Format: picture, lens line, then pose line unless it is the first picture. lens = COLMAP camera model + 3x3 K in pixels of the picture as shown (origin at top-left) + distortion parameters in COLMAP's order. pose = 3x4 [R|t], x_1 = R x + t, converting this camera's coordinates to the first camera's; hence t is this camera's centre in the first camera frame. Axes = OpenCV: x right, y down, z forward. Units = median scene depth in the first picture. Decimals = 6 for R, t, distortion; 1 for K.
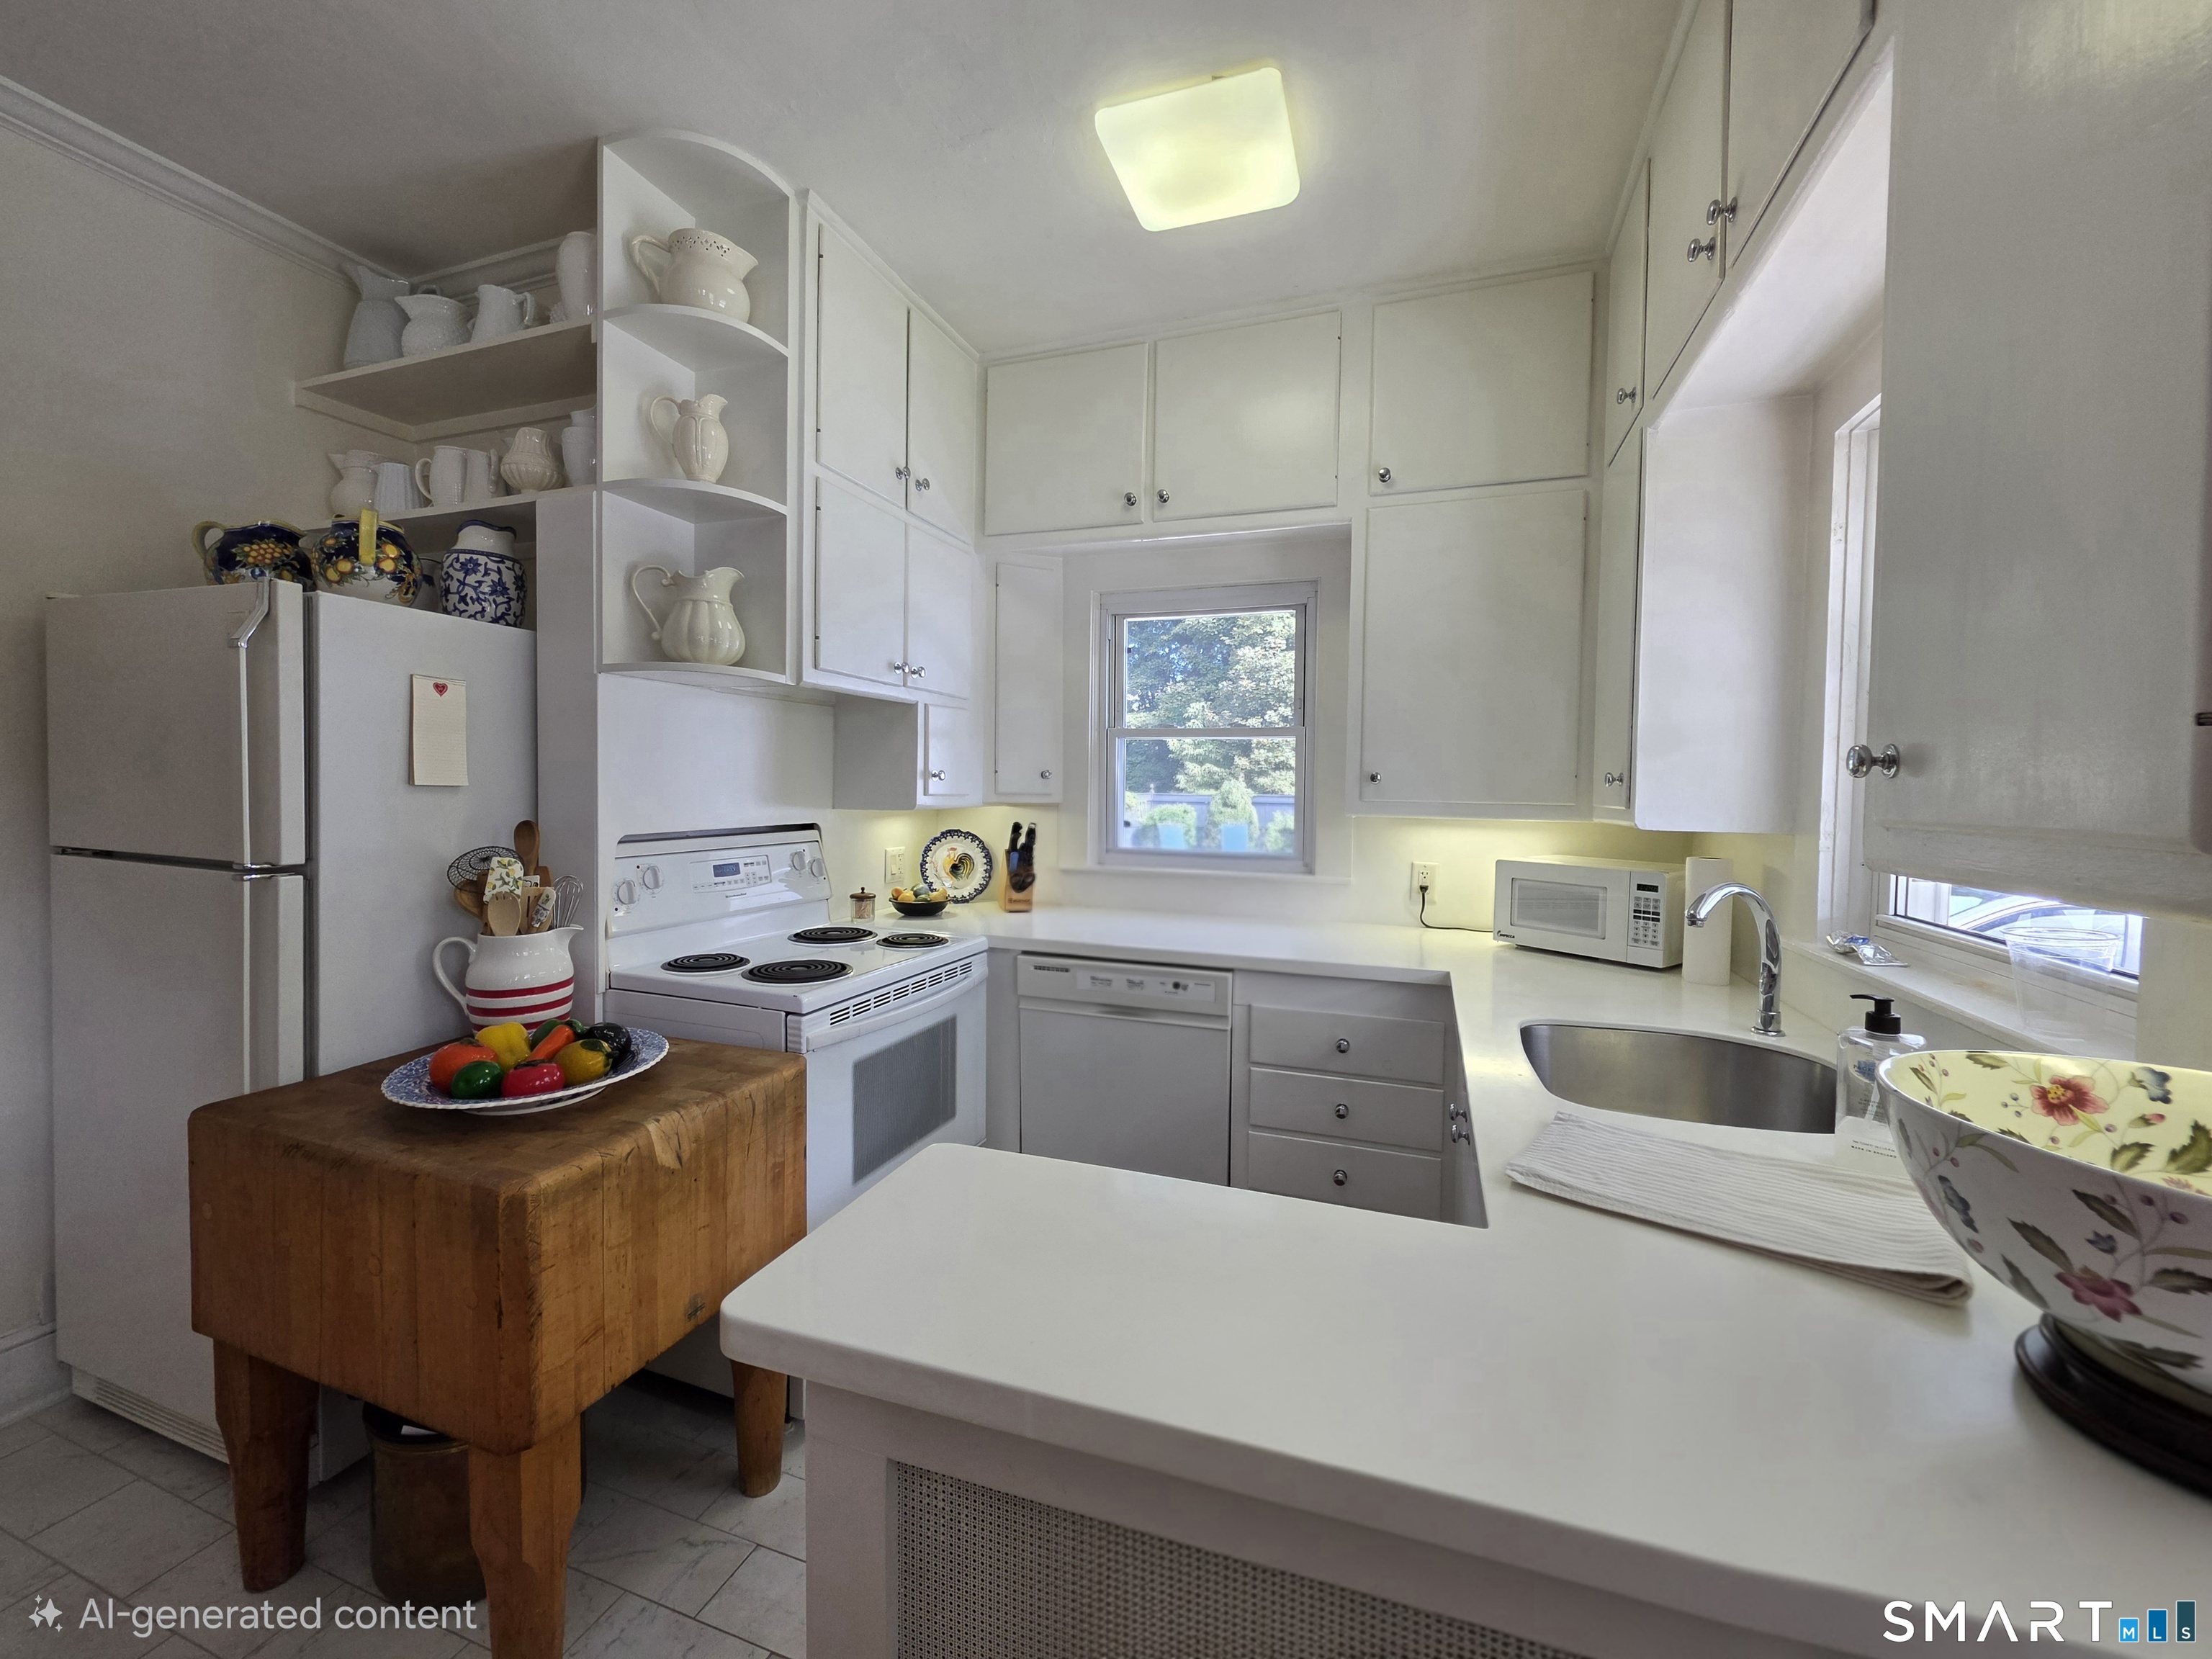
lens RADIAL K [[887.7, 0, 1100.8], [0, 887.7, 821.6], [0, 0, 1]] dist [-0.005061, 0.000627]
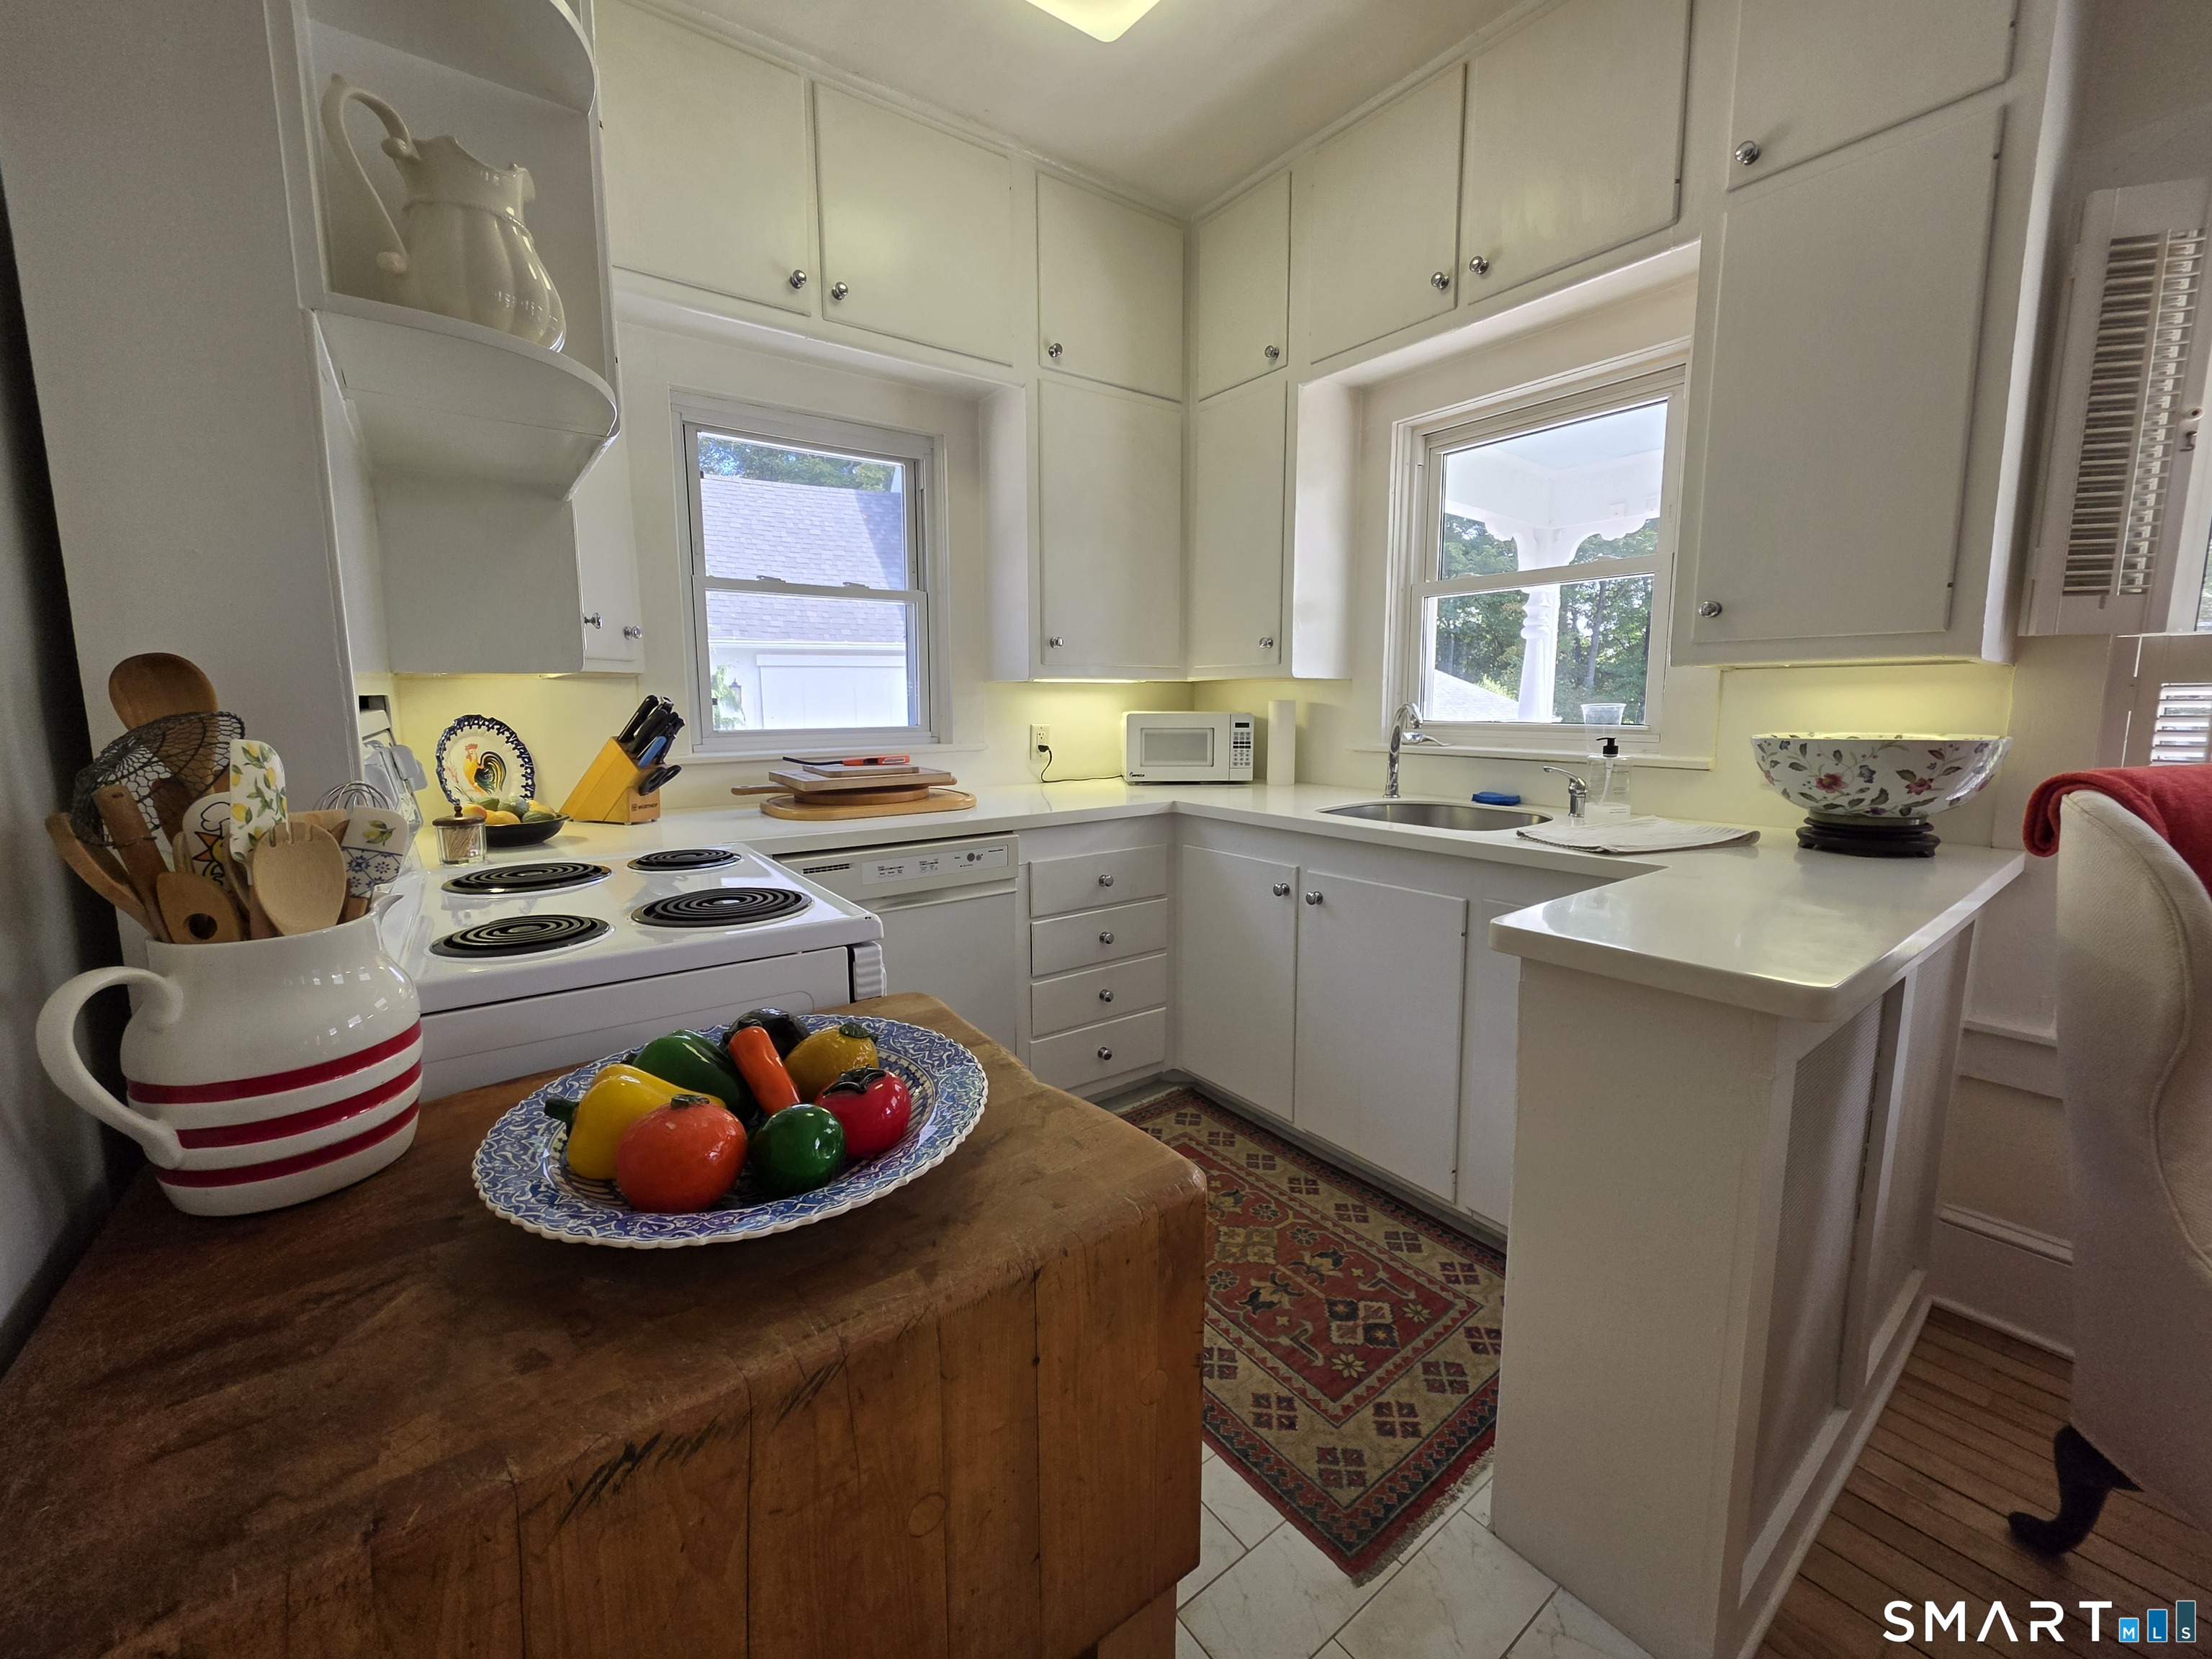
lens RADIAL K [[887.7, 0, 1113.7], [0, 887.7, 825.2], [0, 0, 1]] dist [-0.005061, 0.000627]
pose [[0.549117, -0.135108, 0.824752, -0.604379], [0.047232, 0.990286, 0.130779, 0.034730], [-0.834410, -0.032858, 0.550164, 0.355322]]
